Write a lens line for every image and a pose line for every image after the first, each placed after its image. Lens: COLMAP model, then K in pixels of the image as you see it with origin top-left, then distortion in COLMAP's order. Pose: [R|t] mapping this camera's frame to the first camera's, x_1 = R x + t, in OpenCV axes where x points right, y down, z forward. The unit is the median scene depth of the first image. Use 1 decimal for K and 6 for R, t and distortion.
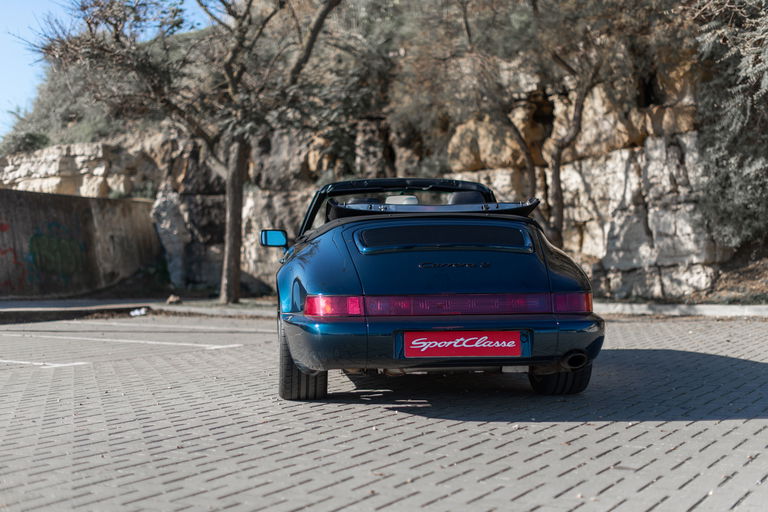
lens RADIAL K [[1111.1, 0, 388.3], [0, 1111.1, 254.6], [0, 0, 1]] dist [0.003402, 0.000000]
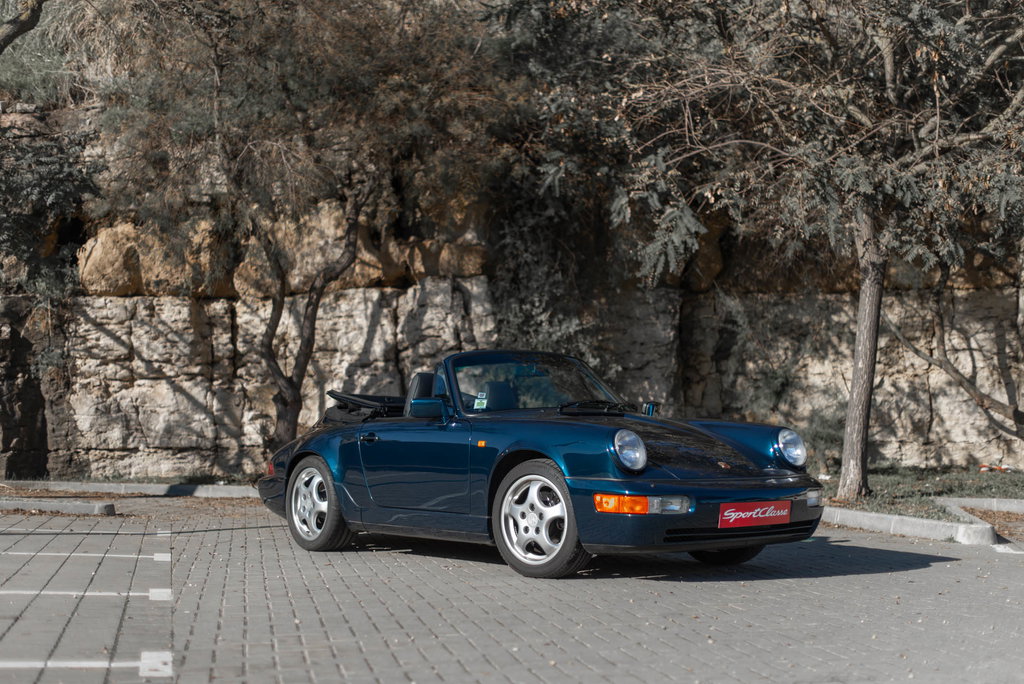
lens RADIAL K [[1481.5, 0, 518.9], [0, 1481.5, 340.8], [0, 0, 1]] dist [0.003402, 0.000000]
pose [[0.778618, 0.069757, 0.623609, -0.317292], [-0.037230, 0.997187, -0.065062, 0.004813], [-0.626393, 0.027441, 0.779025, 0.120438]]
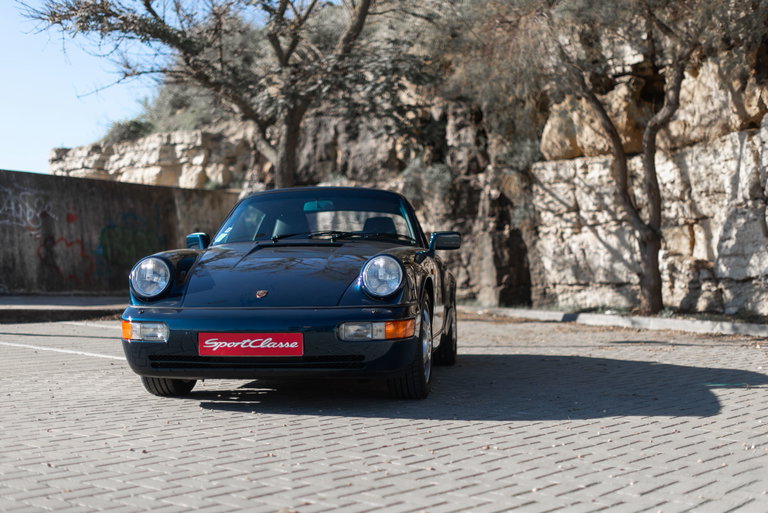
lens RADIAL K [[1111.1, 0, 406.1], [0, 1111.1, 269.7], [0, 0, 1]] dist [0.003402, 0.000000]
pose [[0.983485, 0.021605, -0.179696, 0.110772], [-0.019199, 0.999701, 0.015116, -0.000258], [0.179969, -0.011416, 0.983606, 0.138703]]
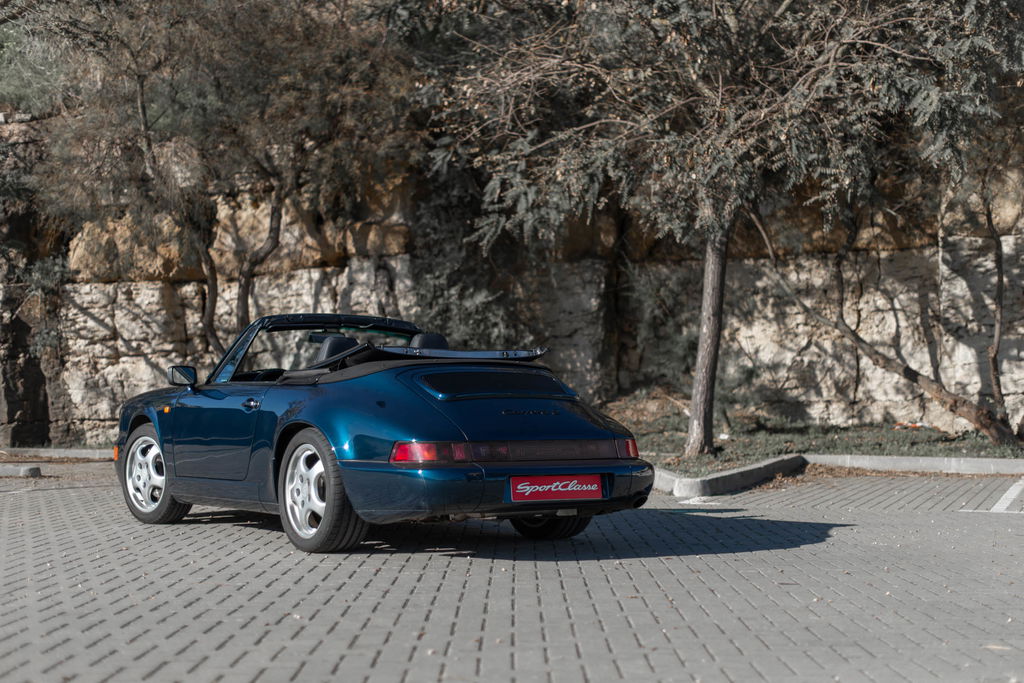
lens RADIAL K [[1481.5, 0, 518.4], [0, 1481.5, 351.8], [0, 0, 1]] dist [0.003402, 0.000000]
pose [[0.876304, 0.032513, 0.480659, -0.173794], [-0.020887, 0.999346, -0.029519, -0.001426], [-0.481305, 0.015828, 0.876410, -0.054936]]
